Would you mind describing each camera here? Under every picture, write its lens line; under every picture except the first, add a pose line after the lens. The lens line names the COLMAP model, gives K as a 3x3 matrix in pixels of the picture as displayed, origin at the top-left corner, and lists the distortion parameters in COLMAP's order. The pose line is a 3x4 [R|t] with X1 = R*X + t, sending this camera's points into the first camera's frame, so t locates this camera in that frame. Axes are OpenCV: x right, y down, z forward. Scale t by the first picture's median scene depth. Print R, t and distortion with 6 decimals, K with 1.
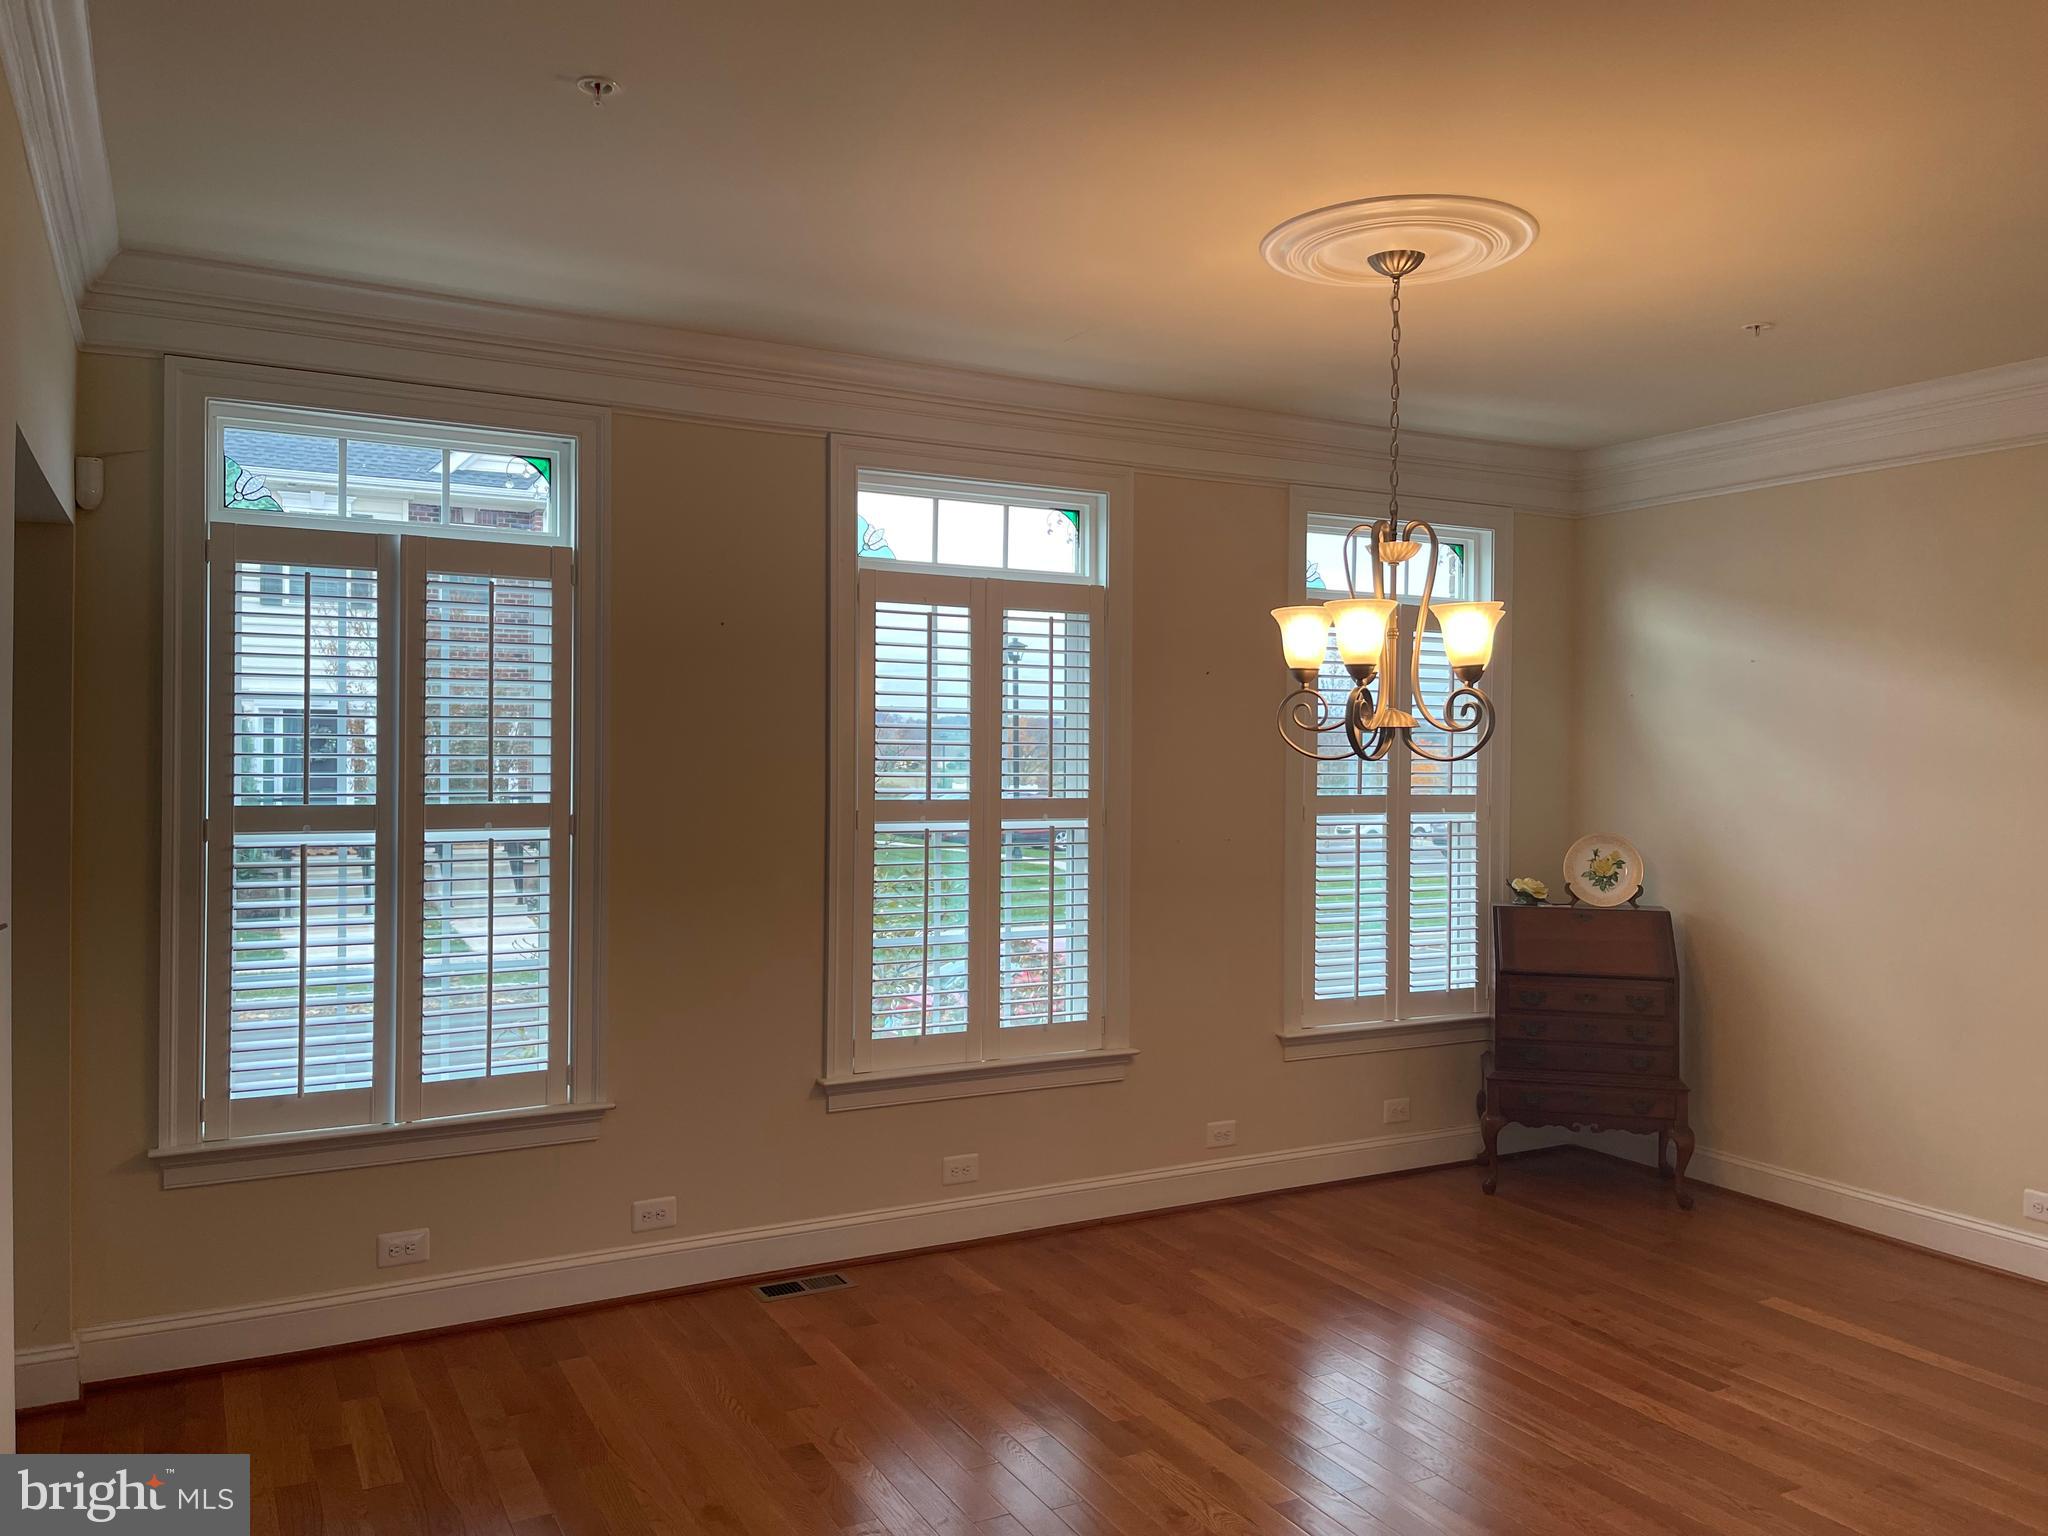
lens RADIAL K [[1526.1, 0, 1022.2], [0, 1526.1, 744.6], [0, 0, 1]] dist [0.003238, -0.030749]
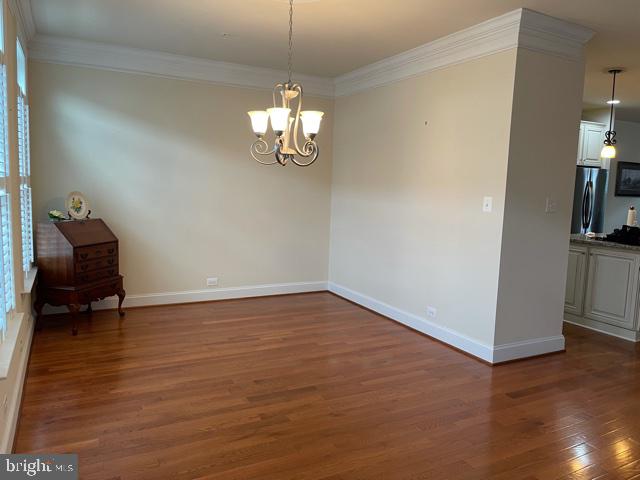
lens RADIAL K [[480.0, 0, 320.0], [0, 480.0, 240.0], [0, 0, 1]] dist [0.028648, -0.028466]
pose [[0.019353, -0.127937, 0.991593, -0.589663], [-0.032039, 0.991190, 0.128510, 0.027138], [-0.999299, -0.034257, 0.015084, 0.745931]]
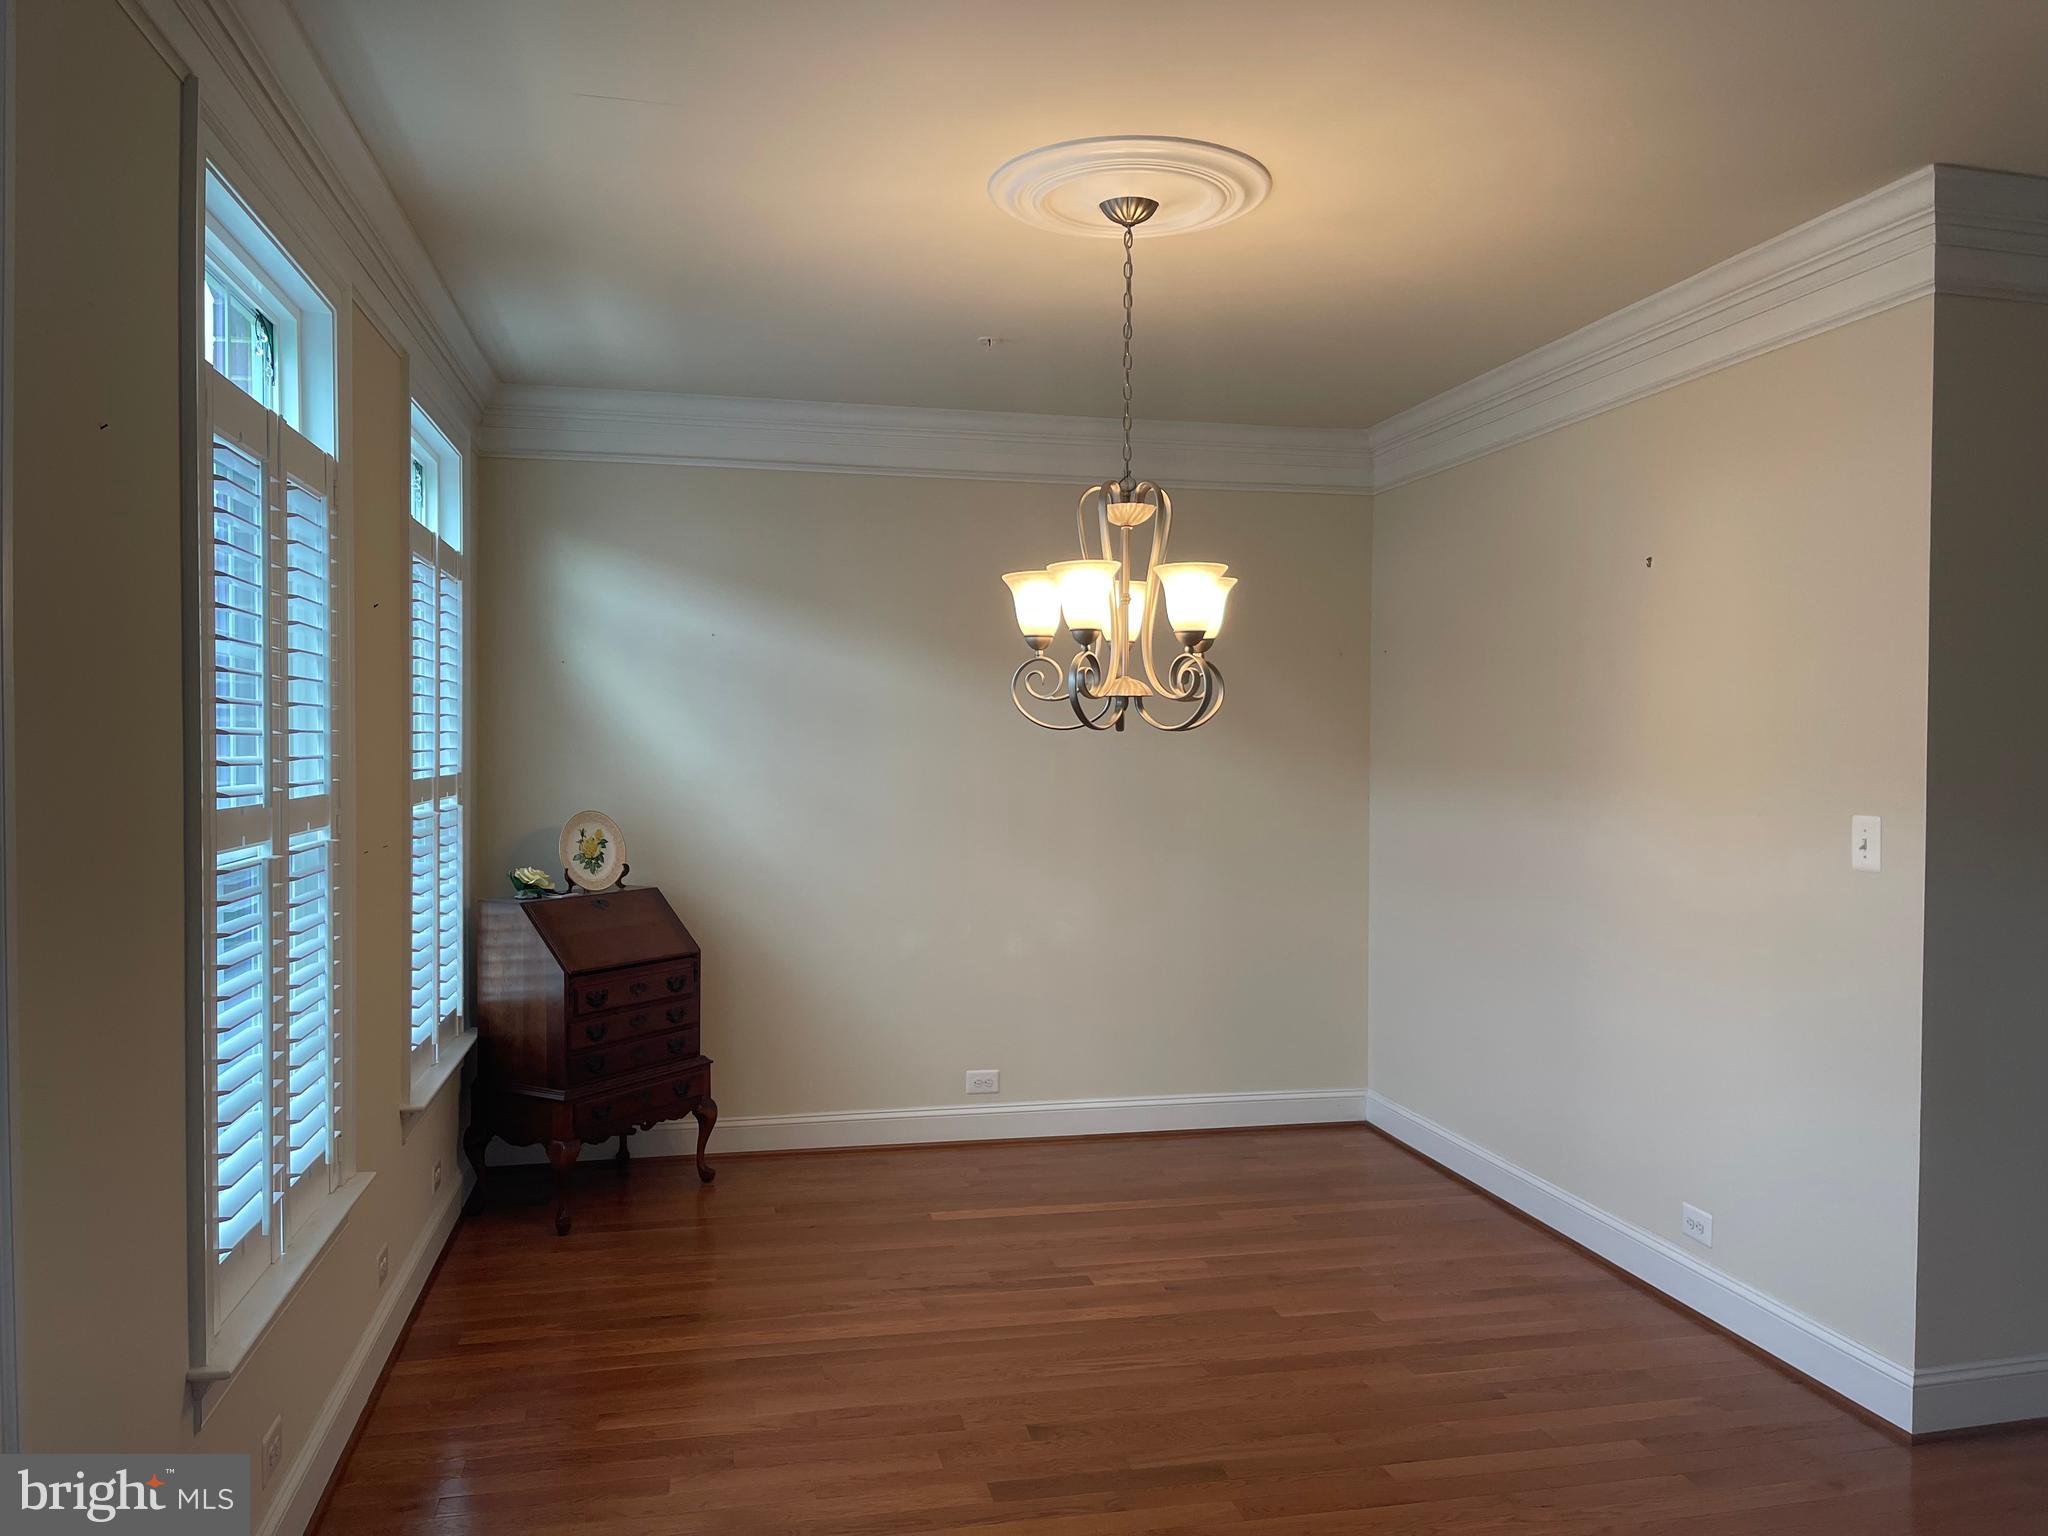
lens RADIAL K [[1543.5, 0, 1034.3], [0, 1543.5, 767.1], [0, 0, 1]] dist [0.070791, -0.107419]
pose [[0.280254, -0.028546, 0.959501, -0.582619], [-0.001826, 0.999540, 0.030271, 0.003517], [-0.959924, -0.010236, 0.280073, 0.635535]]
